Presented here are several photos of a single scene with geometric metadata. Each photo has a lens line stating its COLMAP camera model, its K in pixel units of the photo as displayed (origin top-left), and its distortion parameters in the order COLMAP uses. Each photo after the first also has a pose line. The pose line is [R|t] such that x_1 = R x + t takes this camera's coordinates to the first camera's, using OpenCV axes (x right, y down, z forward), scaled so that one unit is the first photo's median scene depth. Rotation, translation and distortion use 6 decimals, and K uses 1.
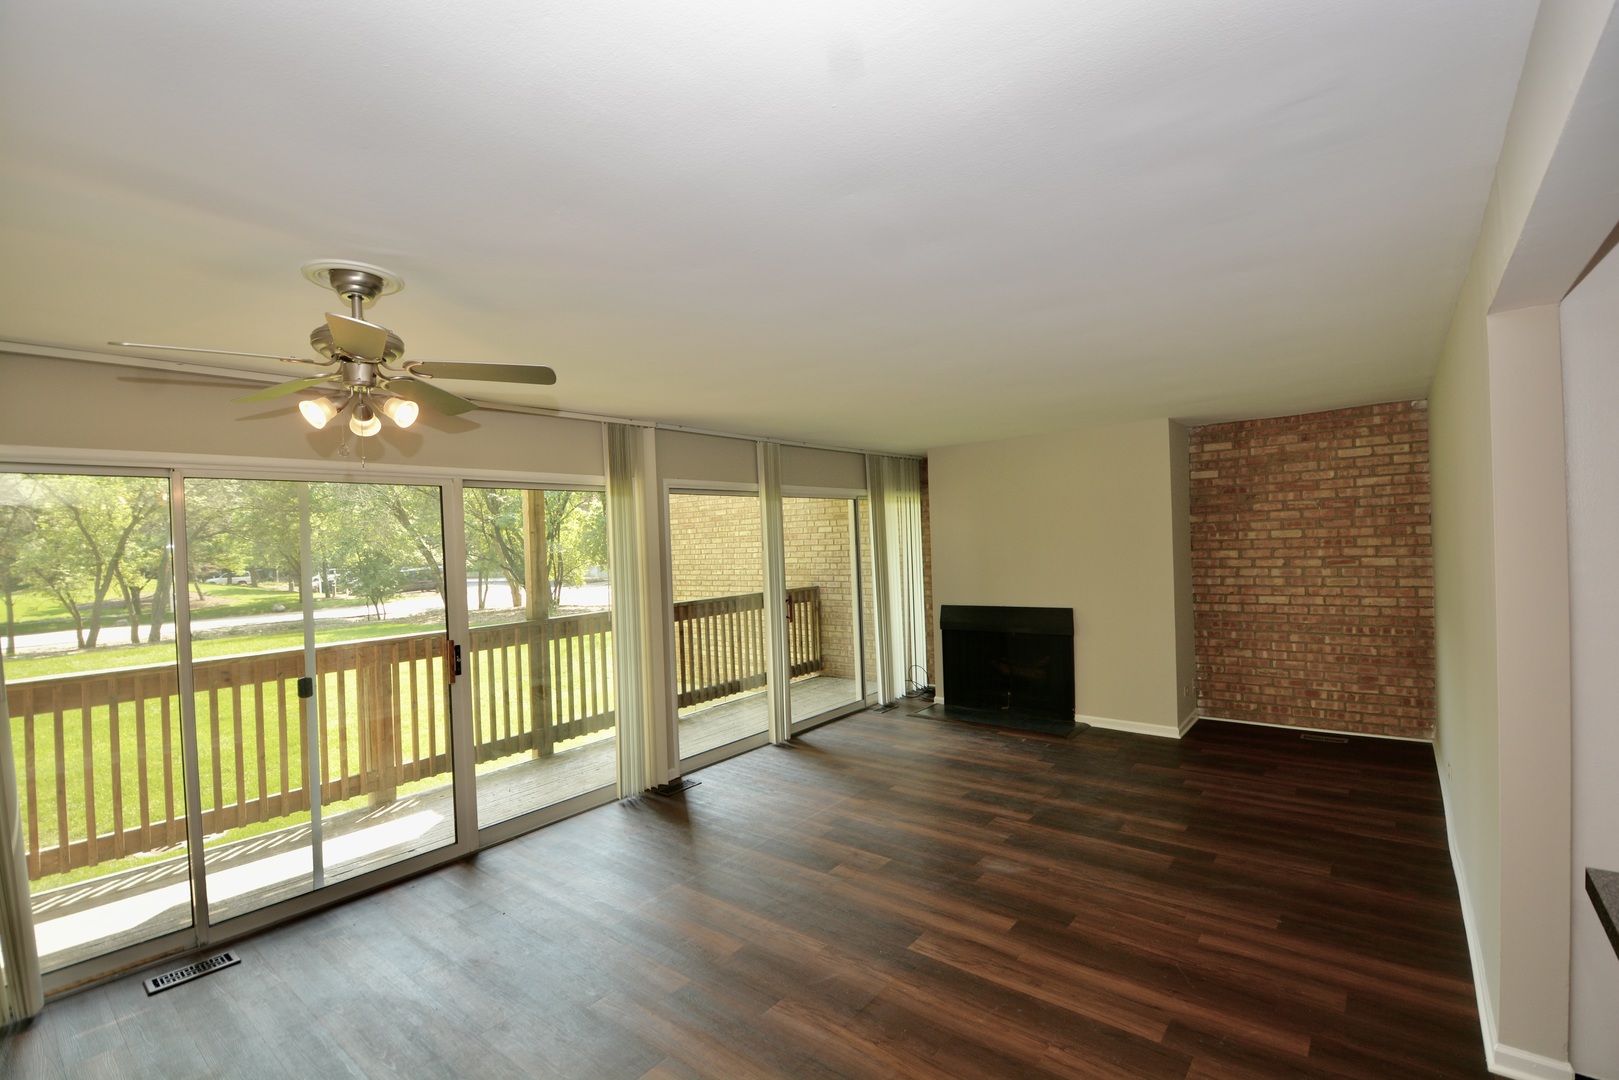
lens RADIAL K [[708.2, 0, 811.6], [0, 708.2, 532.3], [0, 0, 1]] dist [-0.023715, -0.000287]
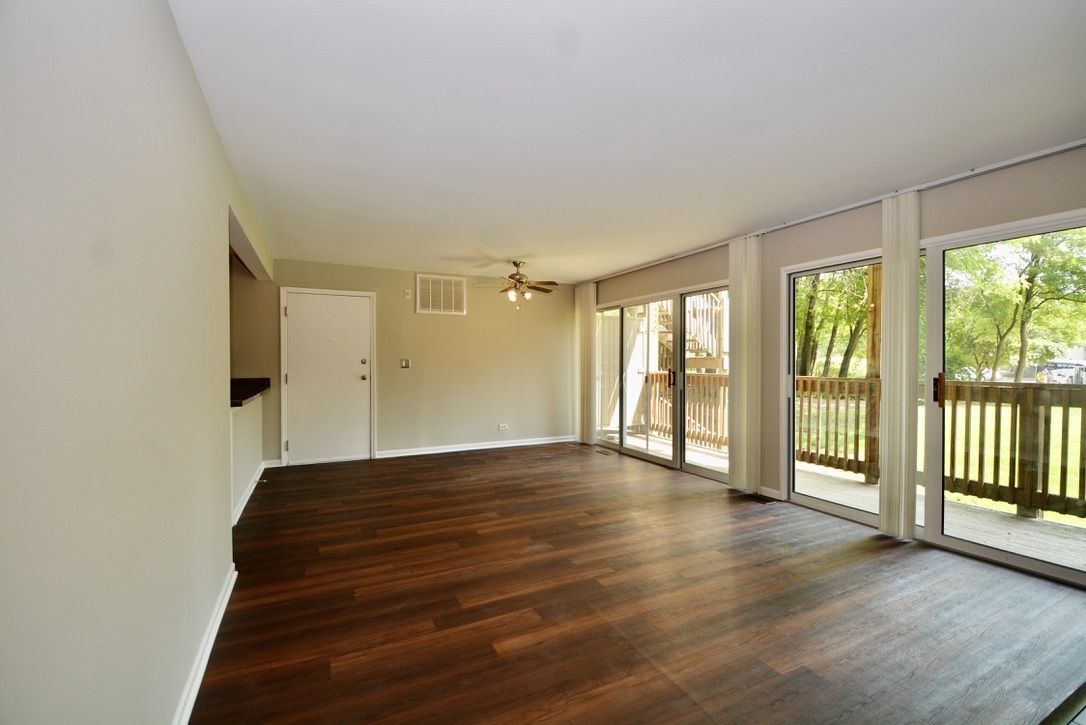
lens RADIAL K [[475.1, 0, 544.4], [0, 475.1, 357.3], [0, 0, 1]] dist [-0.023715, -0.000287]
pose [[-0.412813, 0.084763, -0.906863, 0.633530], [0.086610, 0.994802, 0.053557, -0.001097], [0.906688, -0.056435, -0.418009, 0.883581]]
